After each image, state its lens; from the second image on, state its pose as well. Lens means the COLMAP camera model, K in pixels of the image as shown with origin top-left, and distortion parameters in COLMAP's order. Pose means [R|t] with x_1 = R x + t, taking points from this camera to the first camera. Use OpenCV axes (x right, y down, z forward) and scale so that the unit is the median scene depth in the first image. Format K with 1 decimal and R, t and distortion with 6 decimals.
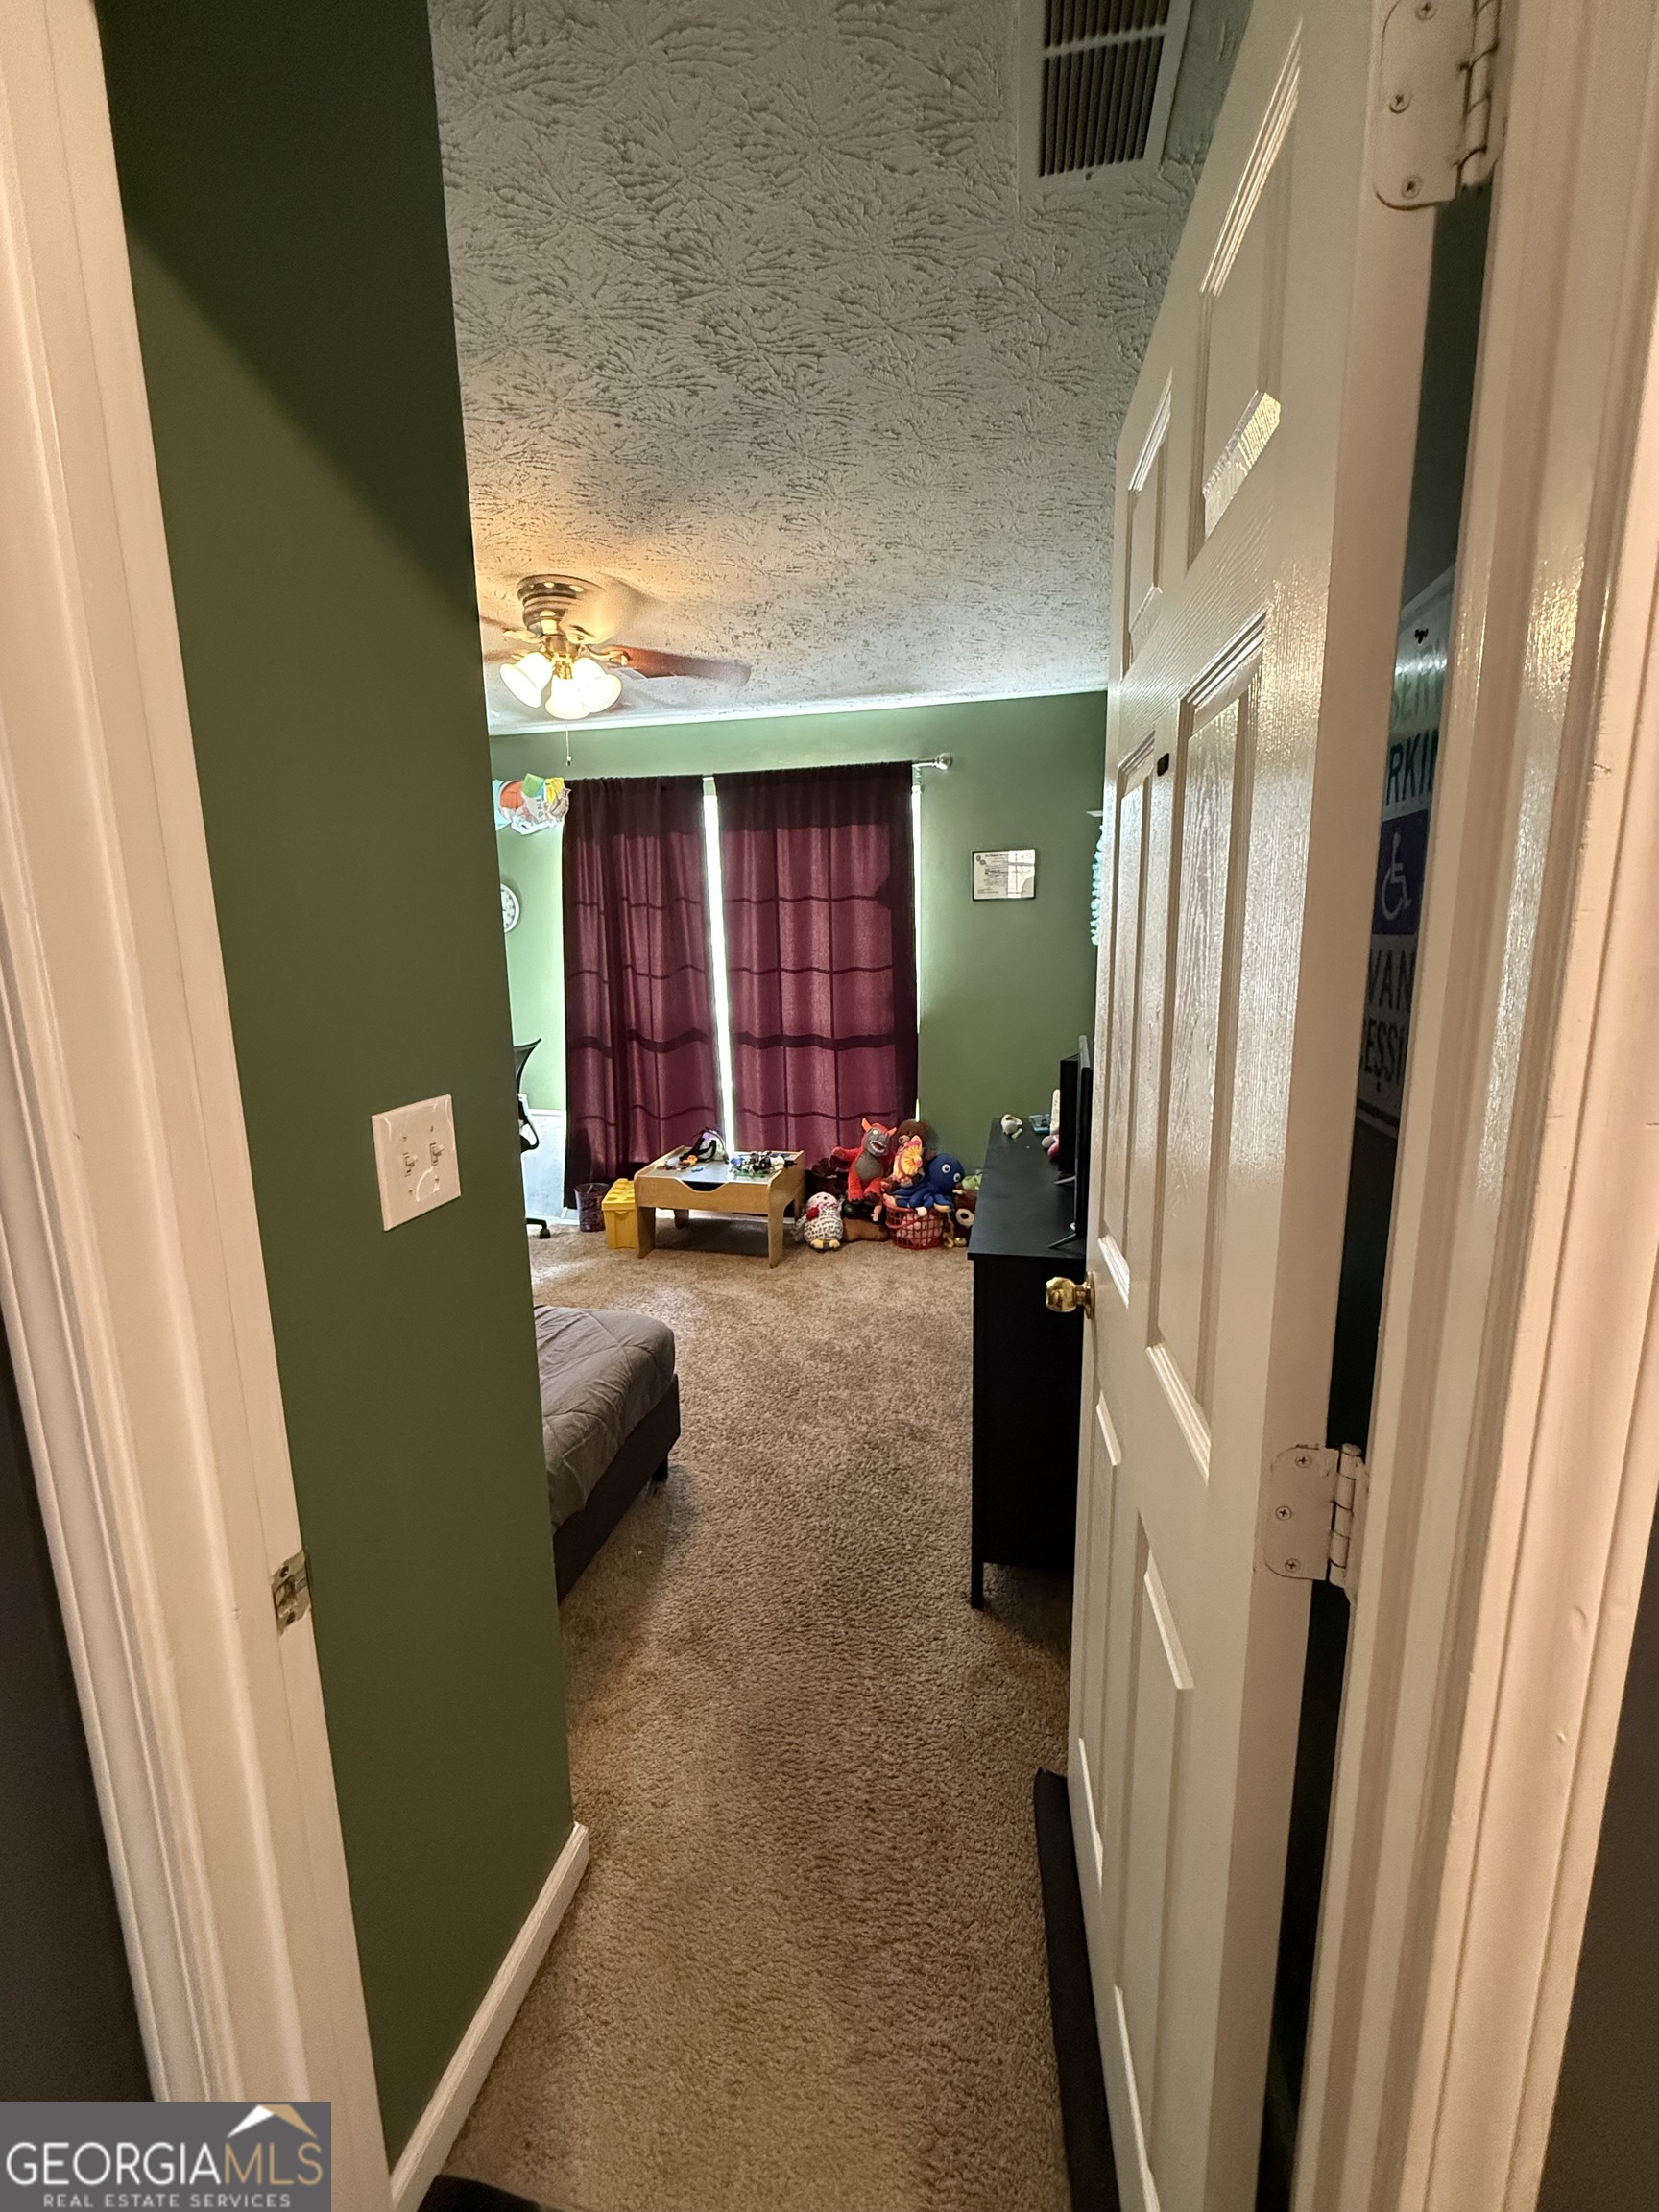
lens RADIAL K [[882.6, 0, 838.6], [0, 882.6, 1104.5], [0, 0, 1]] dist [-0.004307, 0.002197]
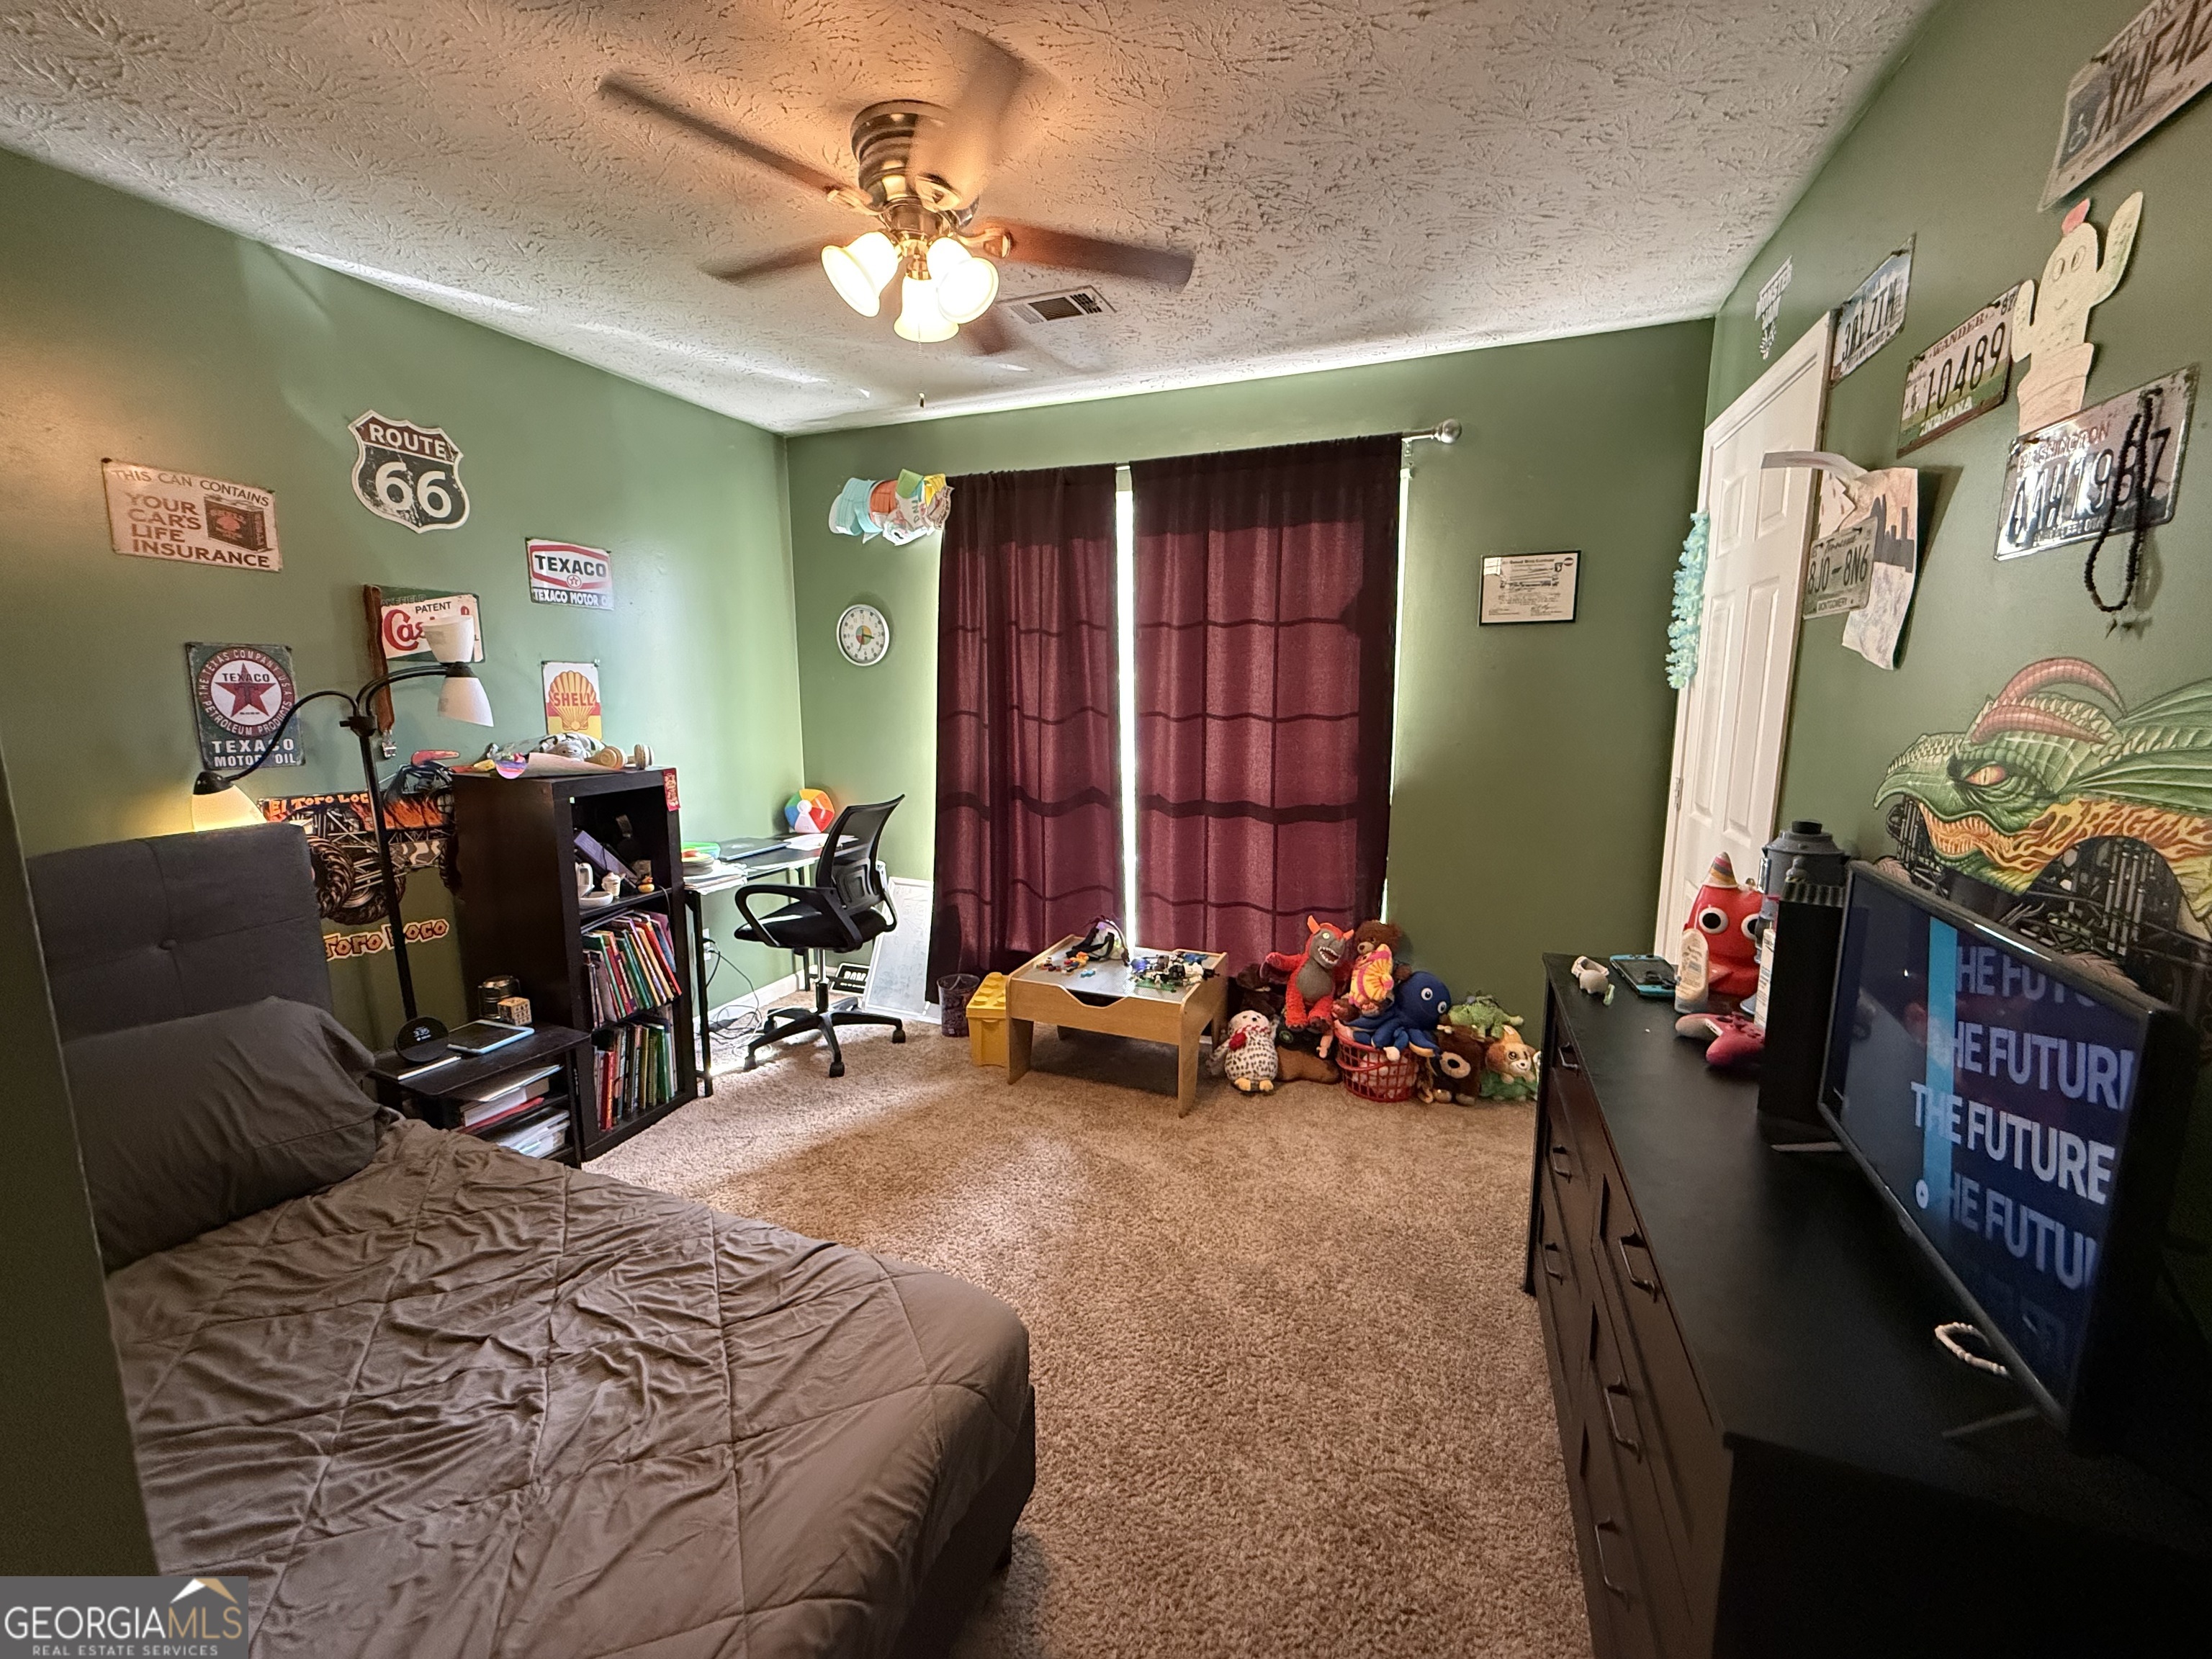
lens RADIAL K [[882.6, 0, 1109.2], [0, 882.6, 830.3], [0, 0, 1]] dist [-0.004307, 0.002197]
pose [[0.988738, 0.038290, -0.144674, -0.036103], [-0.041402, 0.998970, -0.018558, -0.036936], [0.143815, 0.024339, 0.989305, 0.242536]]
